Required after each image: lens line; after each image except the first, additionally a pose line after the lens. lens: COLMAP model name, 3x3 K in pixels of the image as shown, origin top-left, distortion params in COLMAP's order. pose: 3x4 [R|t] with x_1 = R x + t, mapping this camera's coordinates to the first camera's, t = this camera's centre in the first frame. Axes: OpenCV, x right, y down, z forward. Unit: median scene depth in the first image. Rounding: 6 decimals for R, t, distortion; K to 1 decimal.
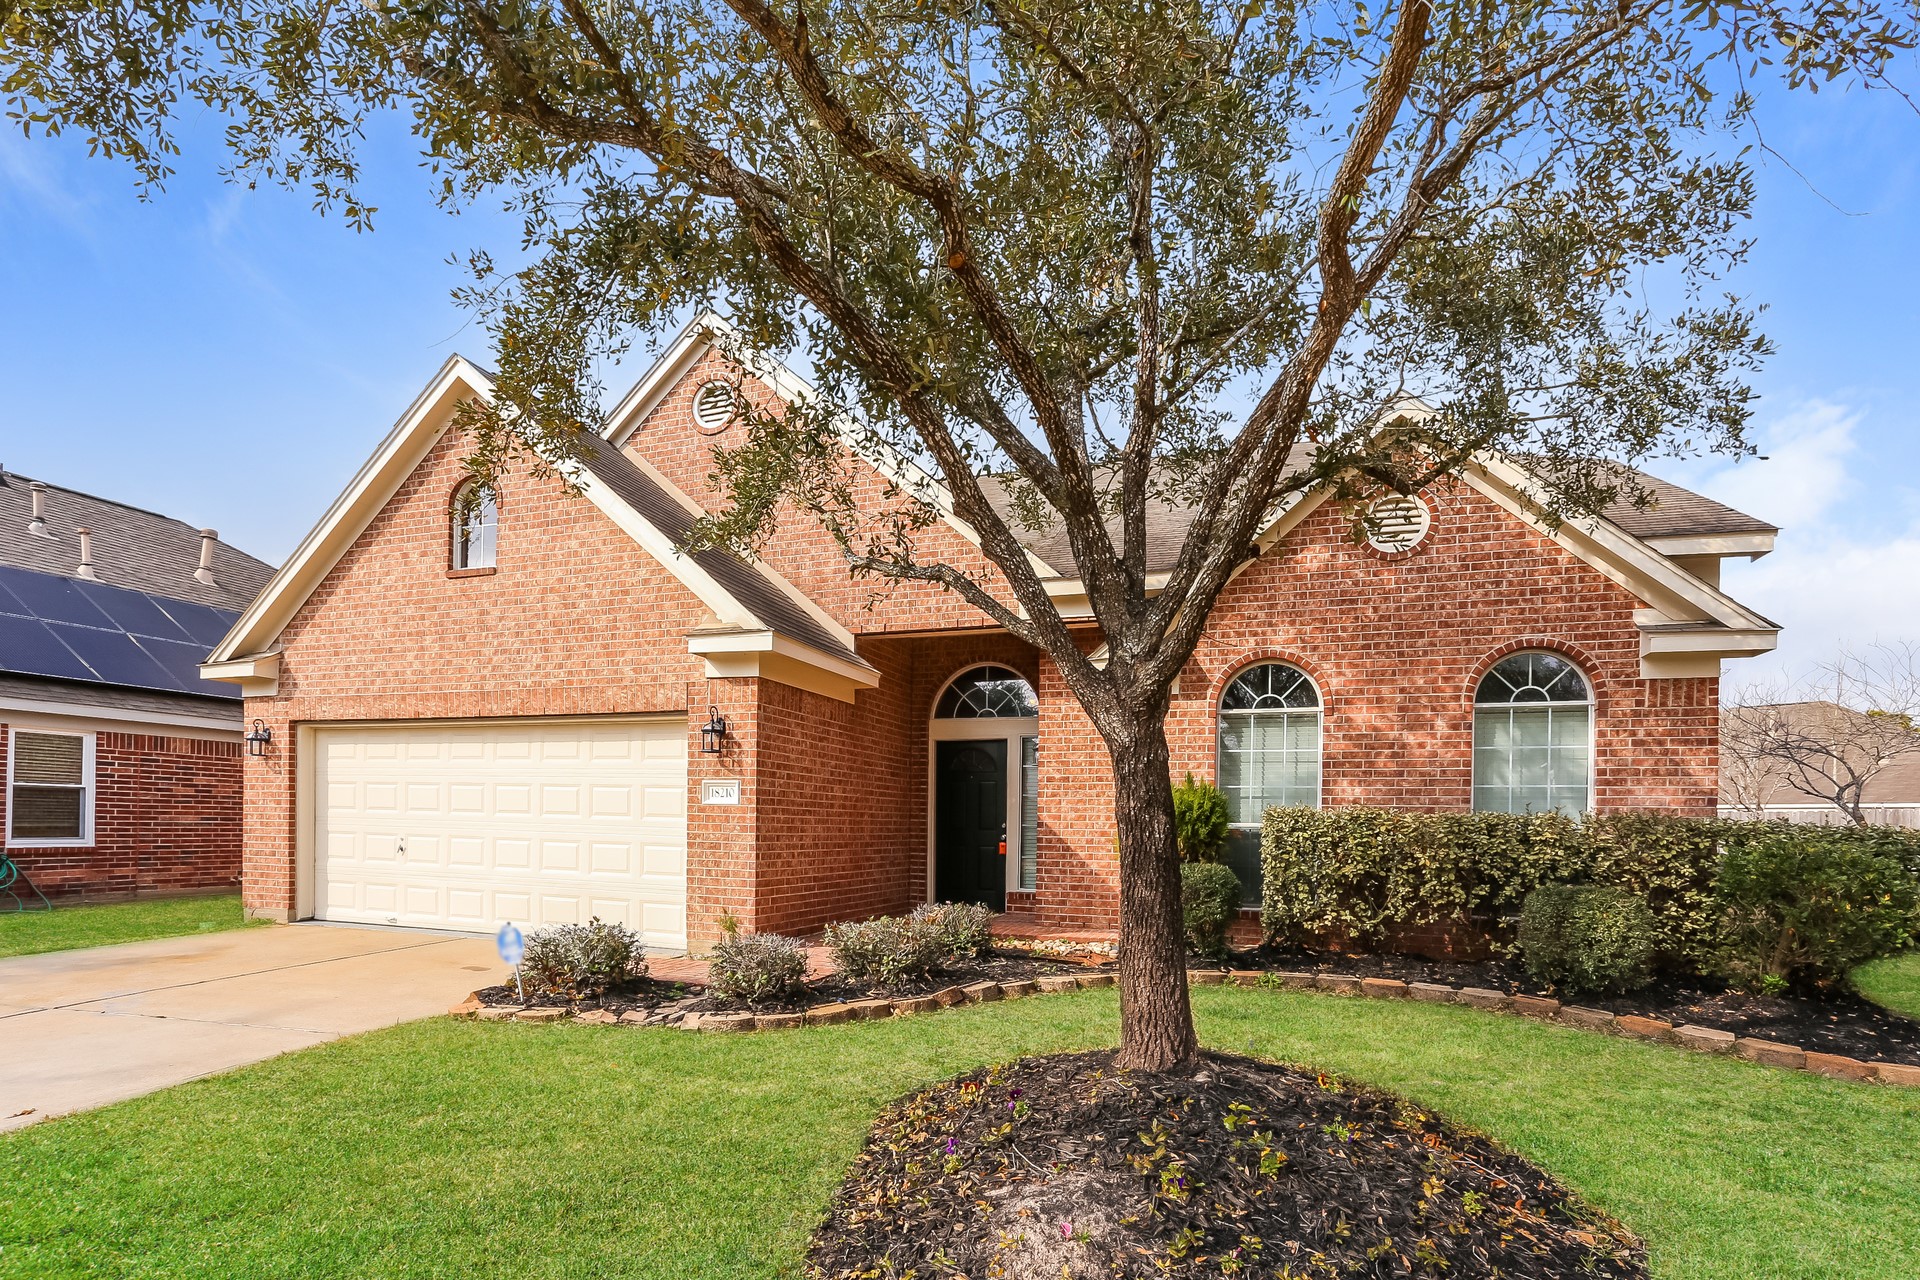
lens RADIAL K [[931.0, 0, 958.9], [0, 931.0, 749.2], [0, 0, 1]] dist [-0.000275, 0.000182]
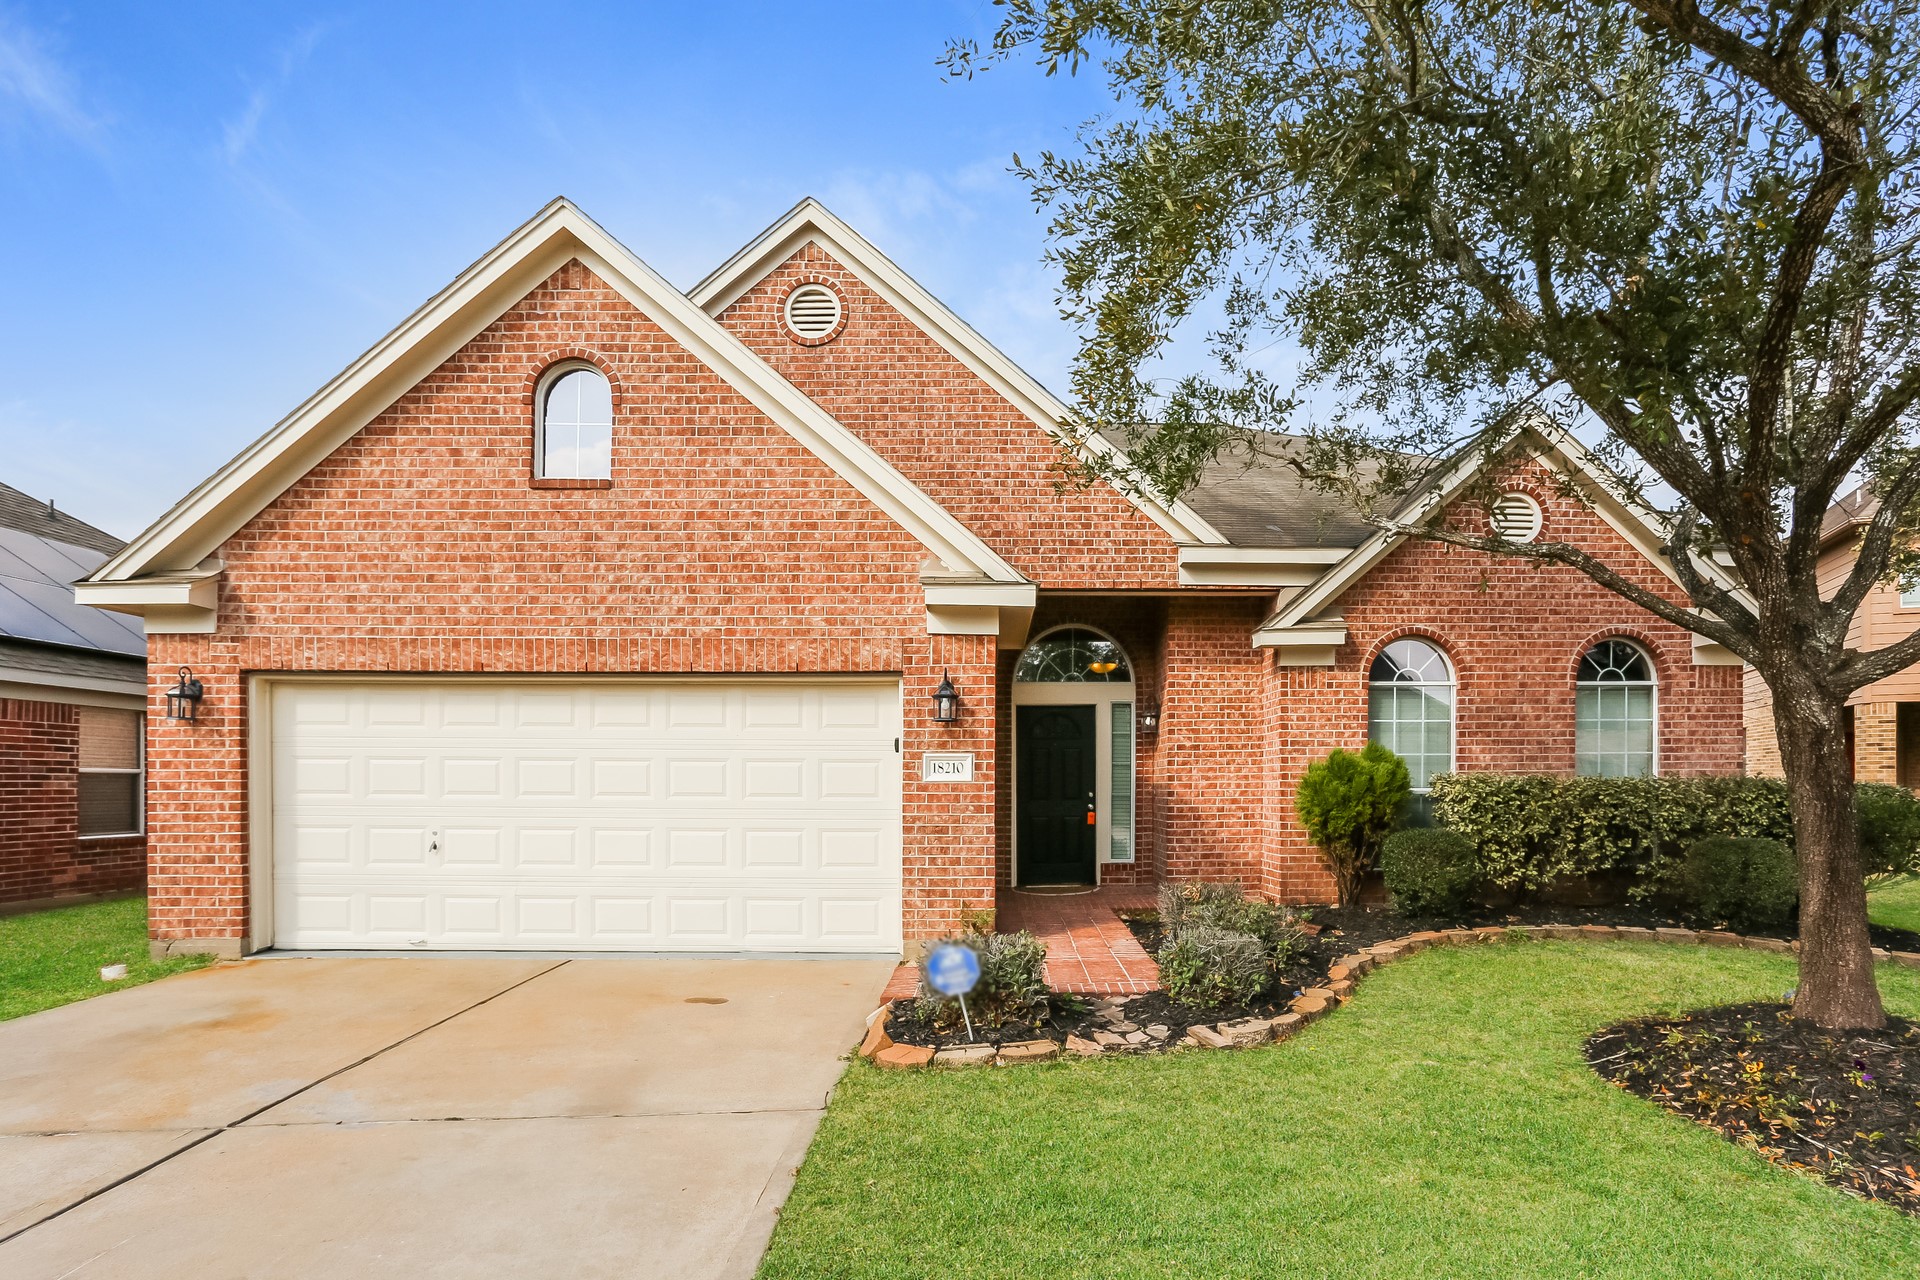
lens RADIAL K [[945.8, 0, 959.8], [0, 945.8, 708.2], [0, 0, 1]] dist [-0.020627, 0.000799]
pose [[0.934095, 0.008448, 0.356924, -0.535667], [-0.009930, 0.999948, 0.002318, -0.010162], [-0.356886, -0.005709, 0.934130, 0.170307]]
